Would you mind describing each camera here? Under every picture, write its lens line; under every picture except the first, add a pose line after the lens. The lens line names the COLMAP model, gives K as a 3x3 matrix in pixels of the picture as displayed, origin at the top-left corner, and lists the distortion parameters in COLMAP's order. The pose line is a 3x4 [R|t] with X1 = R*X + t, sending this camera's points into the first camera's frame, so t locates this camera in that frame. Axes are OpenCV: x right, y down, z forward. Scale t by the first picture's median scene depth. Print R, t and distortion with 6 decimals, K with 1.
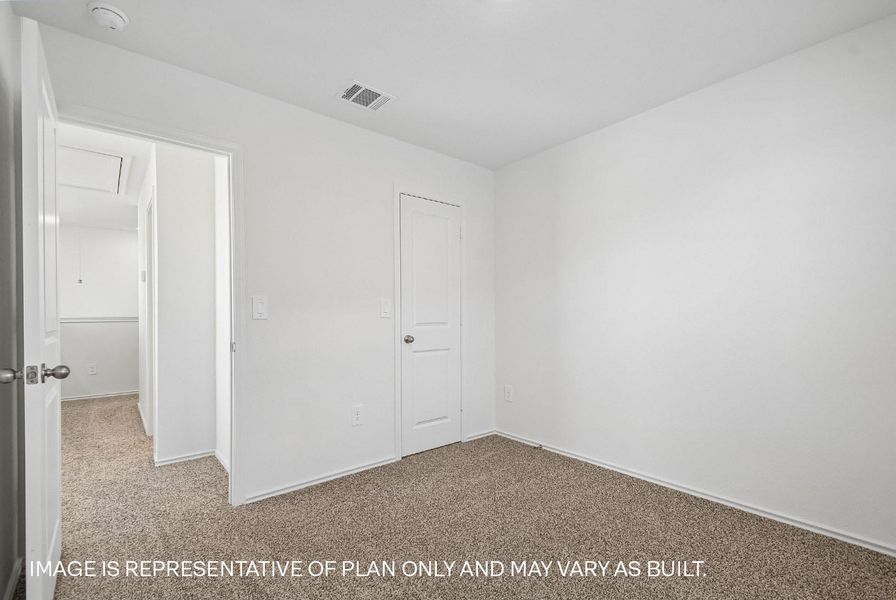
lens RADIAL K [[401.9, 0, 445.5], [0, 401.9, 316.8], [0, 0, 1]] dist [-0.000099, 0.000043]
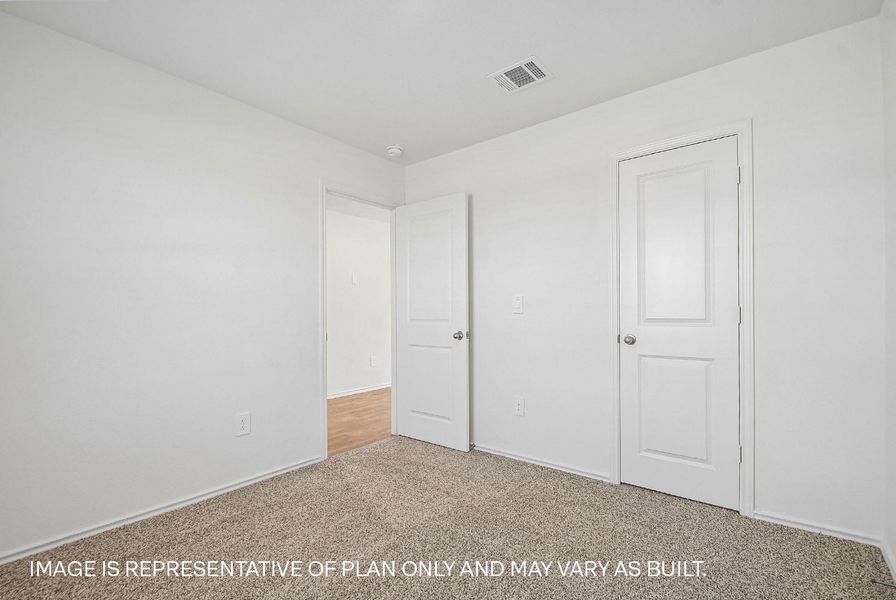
lens RADIAL K [[401.9, 0, 445.5], [0, 401.9, 316.8], [0, 0, 1]] dist [-0.000099, 0.000043]
pose [[0.193885, 0.002671, -0.981021, 0.603594], [0.006895, 0.999968, 0.004086, 0.004390], [0.981000, -0.007557, 0.193861, 0.473303]]
